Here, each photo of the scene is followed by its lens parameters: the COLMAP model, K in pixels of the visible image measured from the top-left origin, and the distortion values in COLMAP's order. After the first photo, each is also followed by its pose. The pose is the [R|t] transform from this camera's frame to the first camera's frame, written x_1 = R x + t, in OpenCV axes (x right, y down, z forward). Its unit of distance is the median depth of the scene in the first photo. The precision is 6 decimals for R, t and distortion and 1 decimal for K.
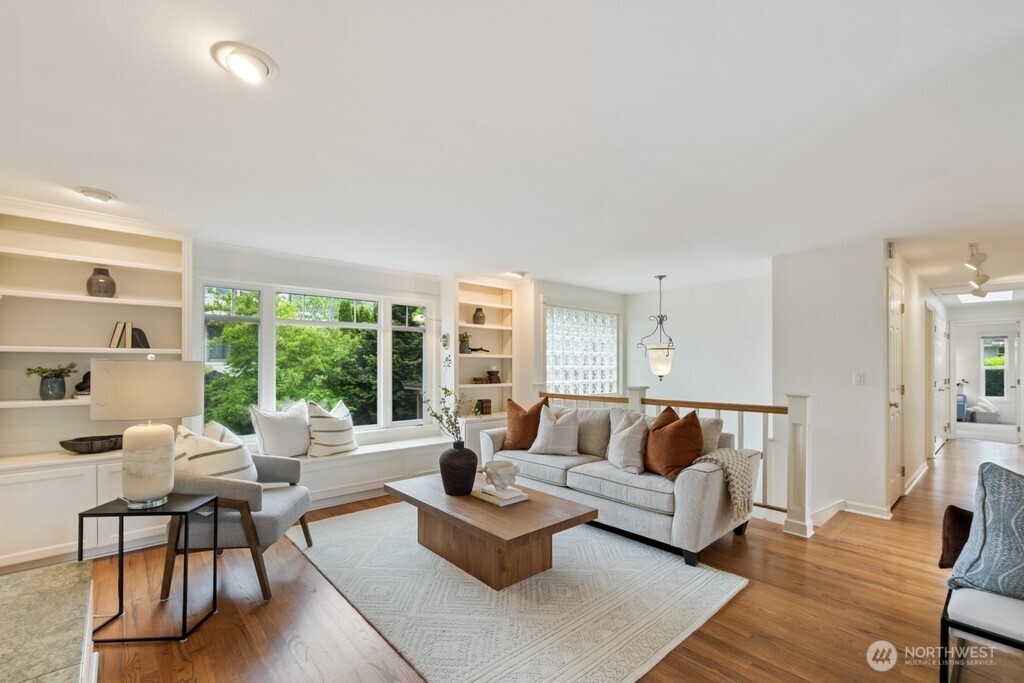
lens RADIAL K [[441.0, 0, 508.1], [0, 441.0, 371.1], [0, 0, 1]] dist [-0.002990, -0.000248]
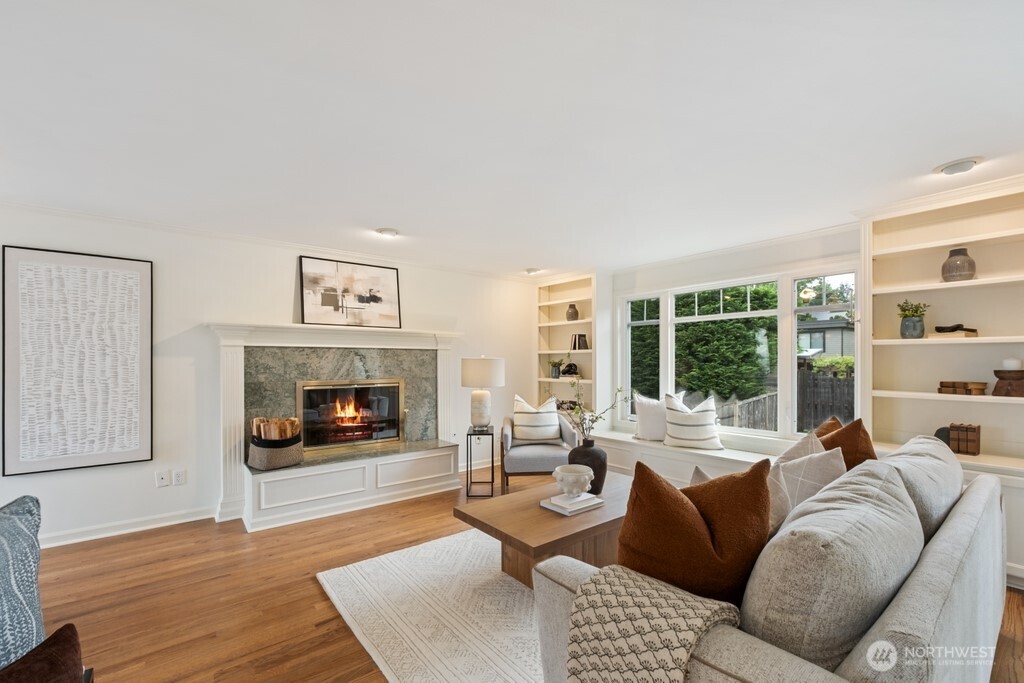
lens RADIAL K [[449.6, 0, 507.9], [0, 449.6, 360.1], [0, 0, 1]] dist [-0.001344, -0.000113]
pose [[-0.053815, 0.006148, -0.998532, 0.514433], [0.001112, 0.999981, 0.006097, -0.015492], [0.998550, -0.000782, -0.053821, 0.511503]]
